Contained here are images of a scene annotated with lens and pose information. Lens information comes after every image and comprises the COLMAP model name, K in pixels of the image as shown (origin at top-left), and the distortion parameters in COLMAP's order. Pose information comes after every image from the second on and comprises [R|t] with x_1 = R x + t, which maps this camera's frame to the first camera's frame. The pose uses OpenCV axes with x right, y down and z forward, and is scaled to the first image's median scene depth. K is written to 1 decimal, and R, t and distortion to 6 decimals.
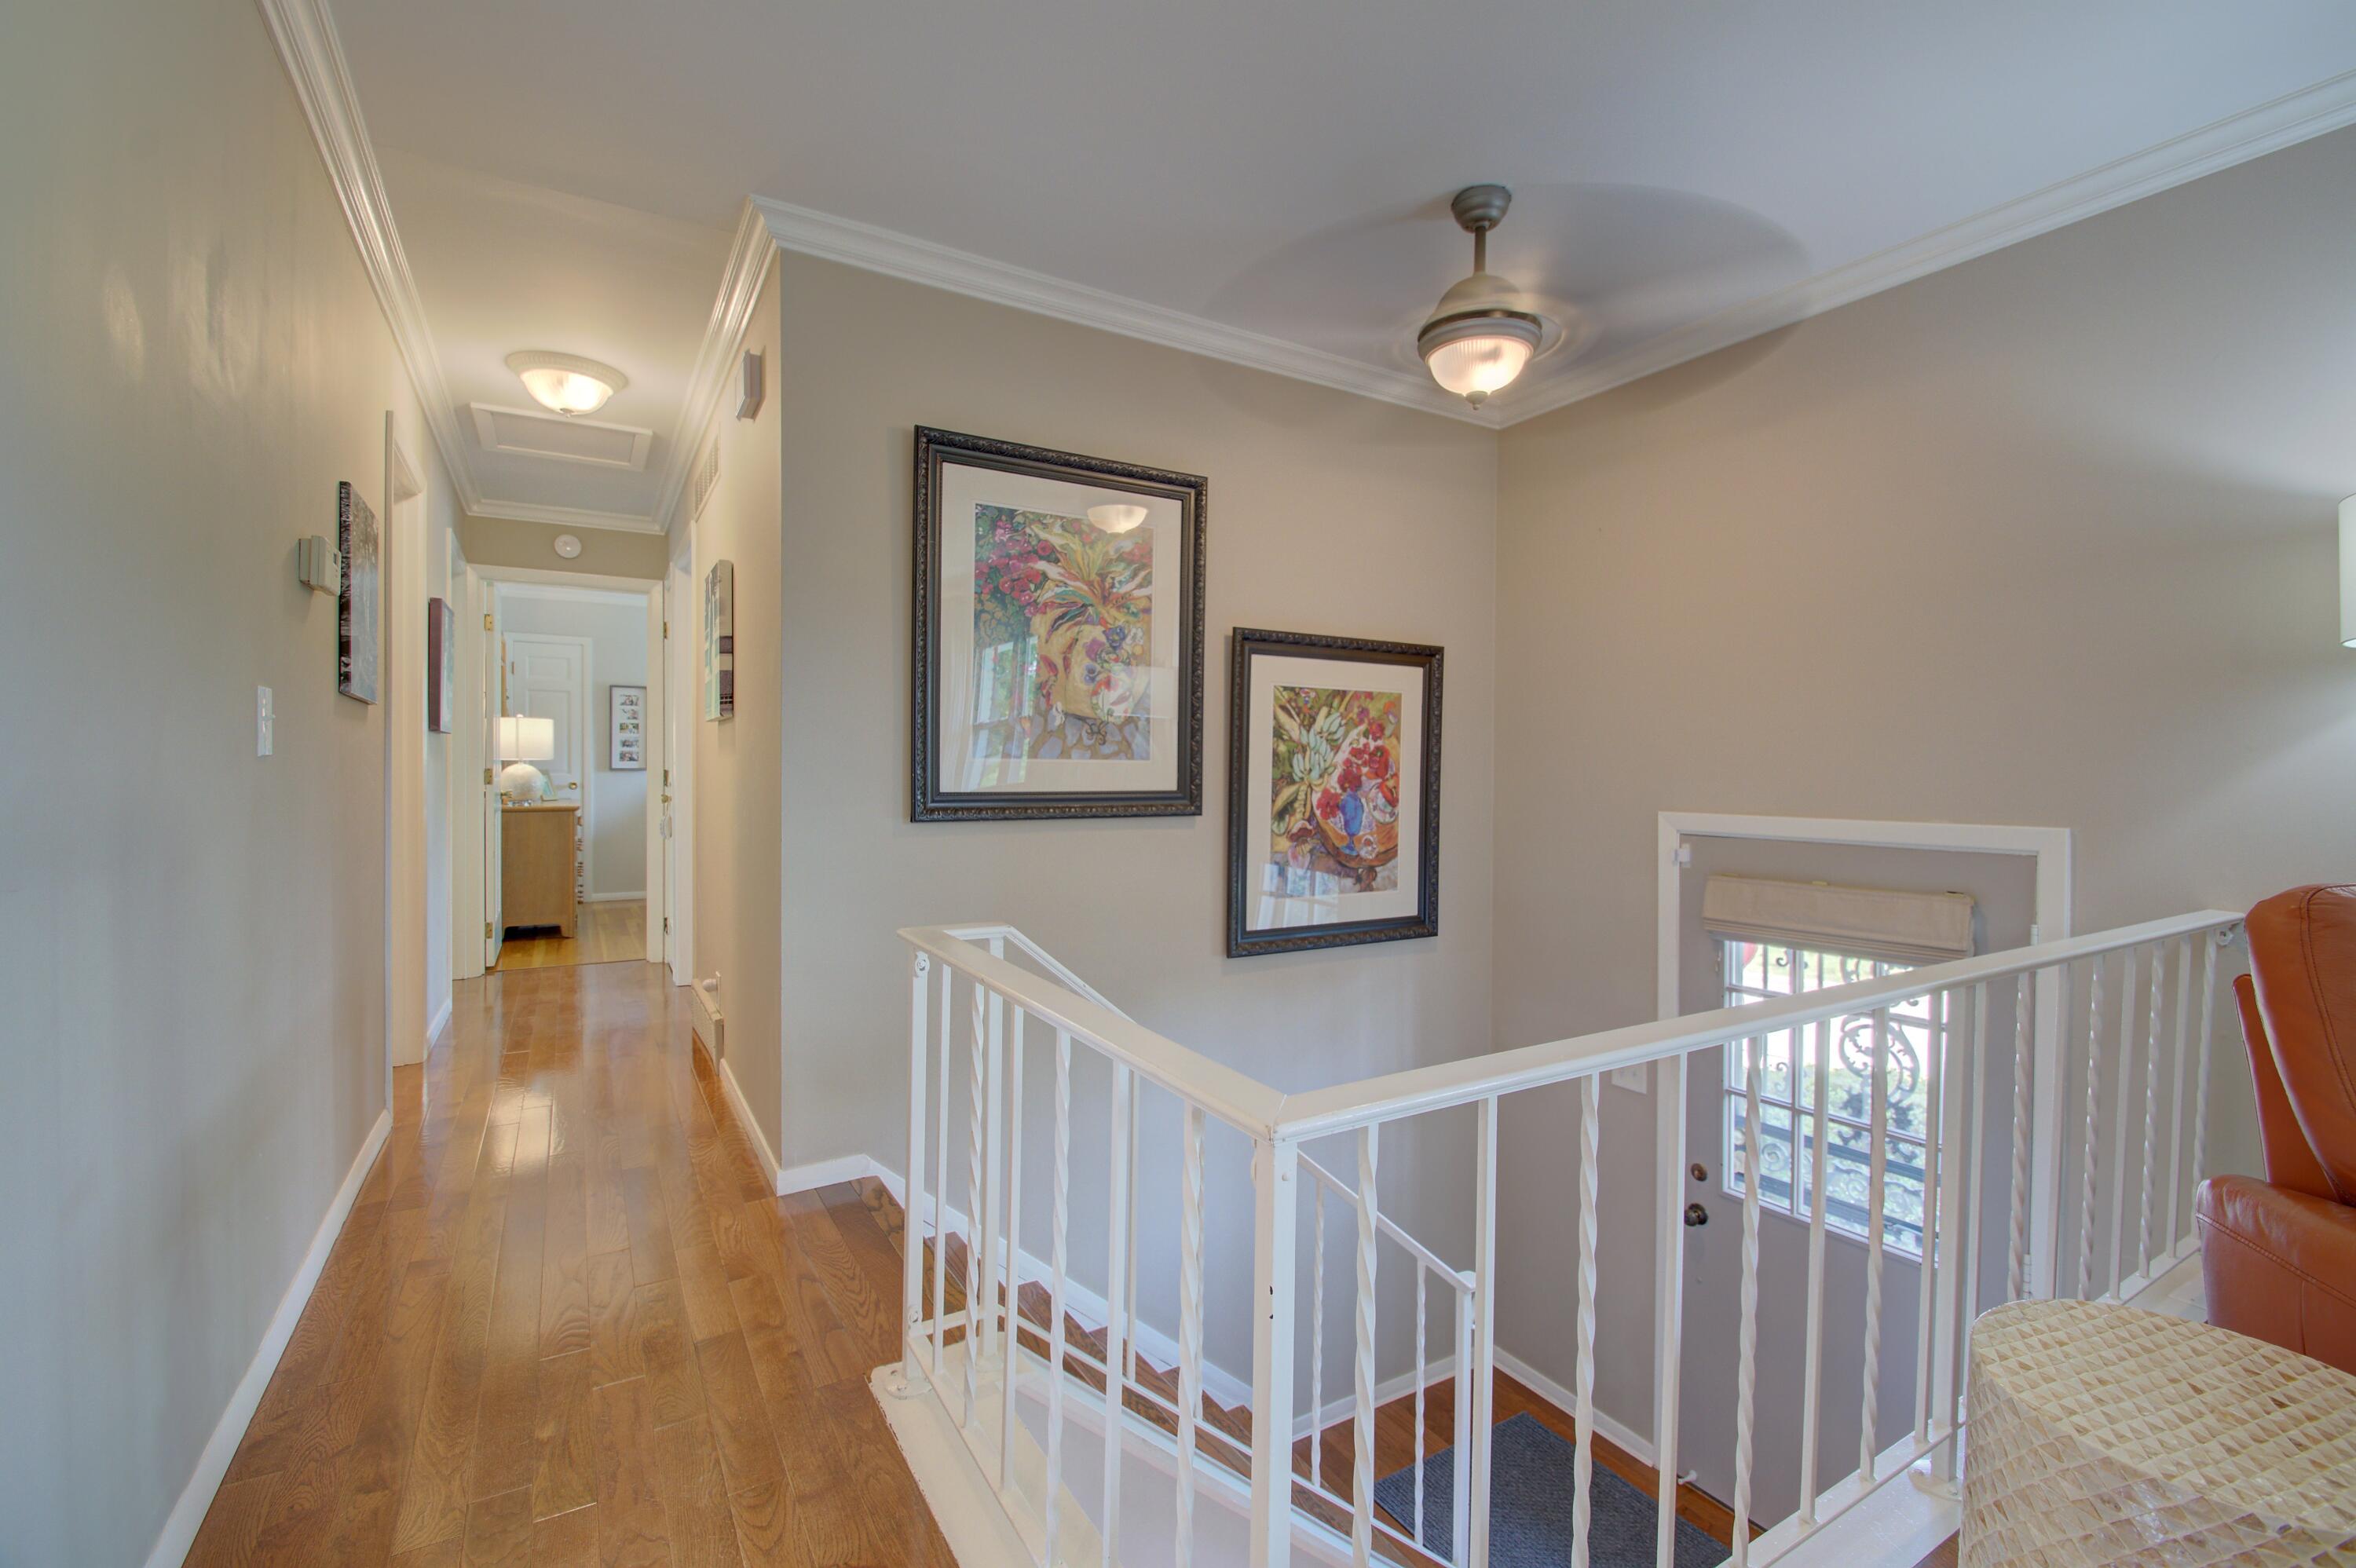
lens RADIAL K [[1025.3, 0, 1179.7], [0, 1025.3, 789.1], [0, 0, 1]] dist [-0.000892, -0.000034]
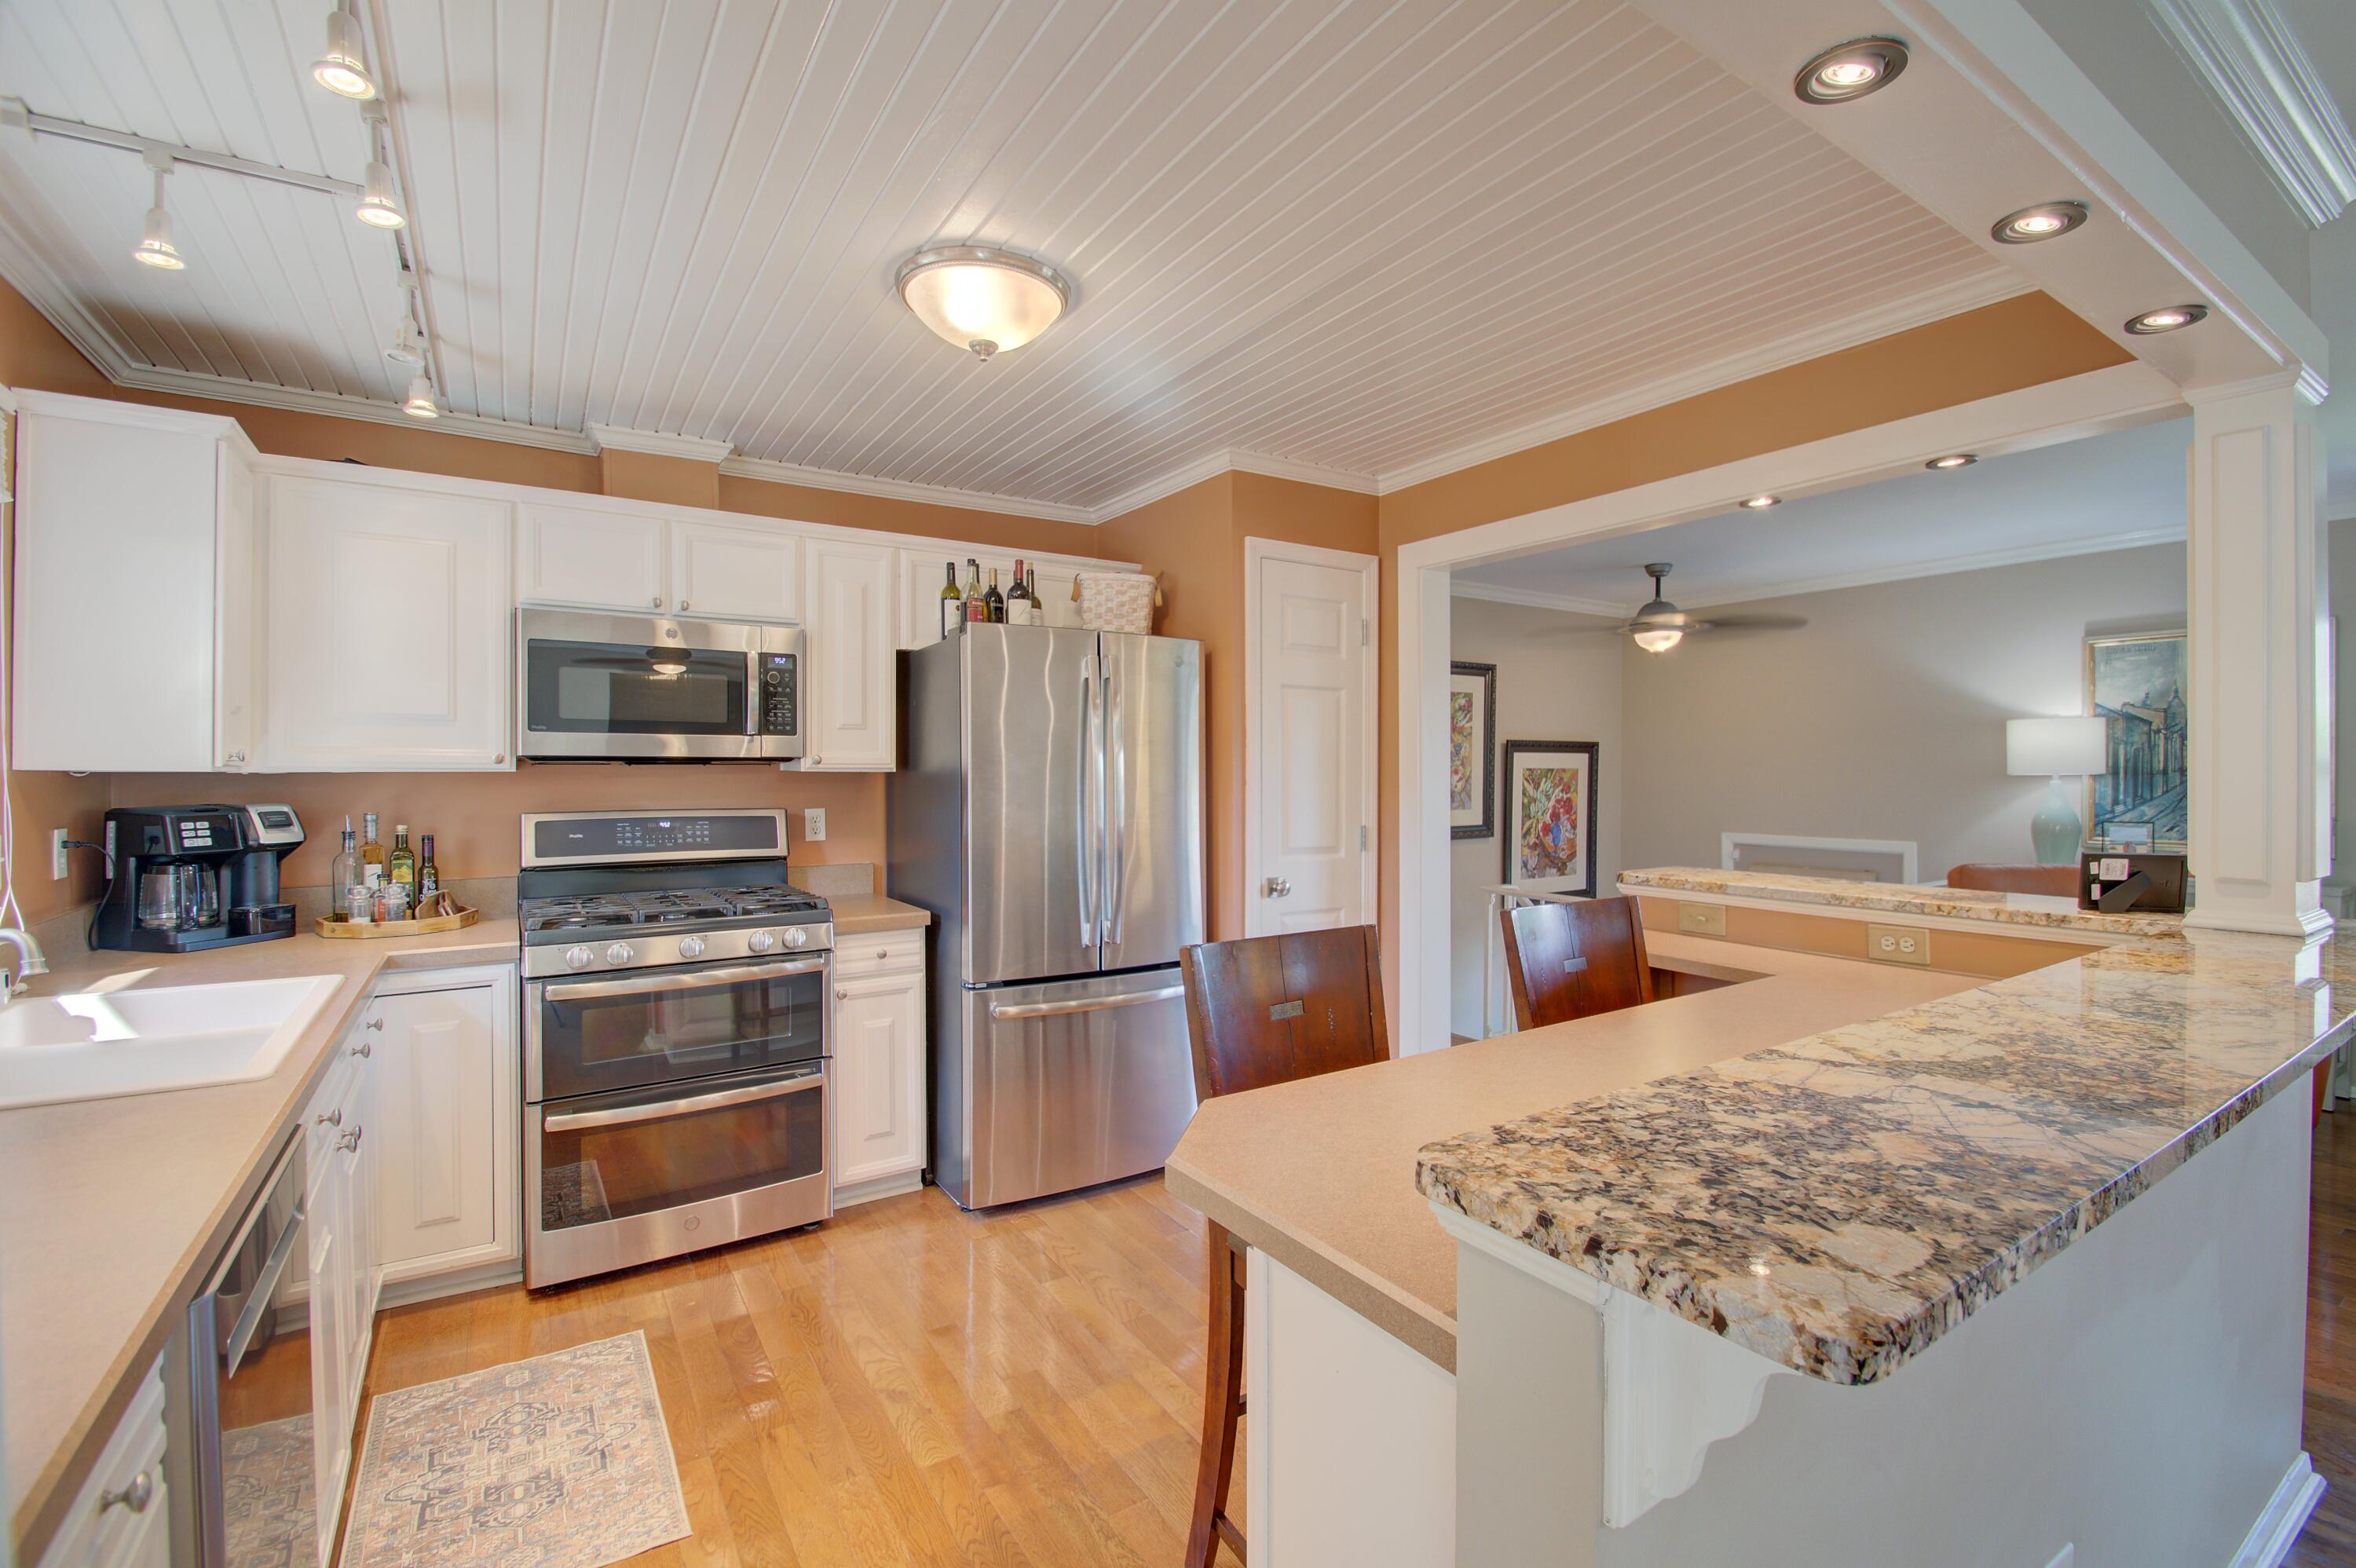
lens RADIAL K [[1025.3, 0, 1181.5], [0, 1025.3, 780.6], [0, 0, 1]] dist [-0.000892, -0.000034]
pose [[0.999038, -0.006304, 0.043407, -0.617158], [0.006552, 0.999963, -0.005568, -0.070128], [-0.043370, 0.005847, 0.999042, -0.868228]]
